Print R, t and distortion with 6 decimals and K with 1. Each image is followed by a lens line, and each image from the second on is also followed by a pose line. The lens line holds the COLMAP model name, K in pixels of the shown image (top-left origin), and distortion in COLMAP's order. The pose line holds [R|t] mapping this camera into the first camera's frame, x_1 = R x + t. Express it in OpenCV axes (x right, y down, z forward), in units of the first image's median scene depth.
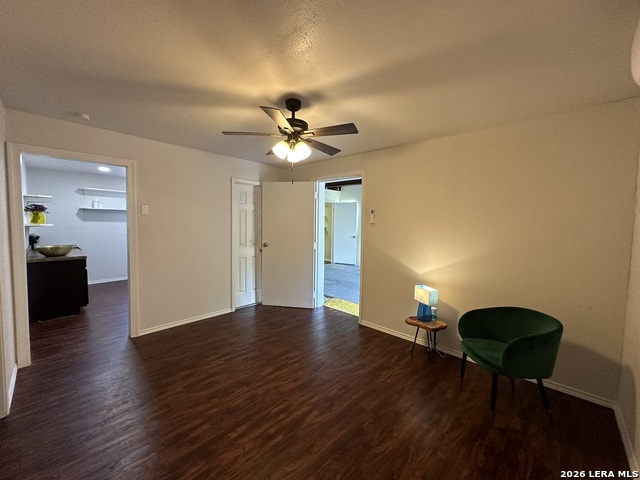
lens RADIAL K [[257.6, 0, 317.9], [0, 257.6, 239.5], [0, 0, 1]] dist [-0.000542, -0.000001]
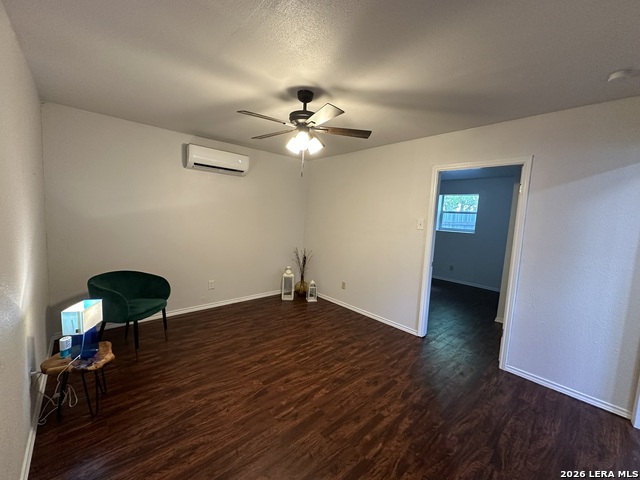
lens RADIAL K [[257.6, 0, 319.9], [0, 257.6, 239.8], [0, 0, 1]] dist [-0.000542, -0.000001]
pose [[-0.996377, -0.068956, 0.049786, -0.233124], [-0.060027, 0.984845, 0.162716, -0.139840], [-0.060252, 0.159138, -0.985416, 2.003024]]
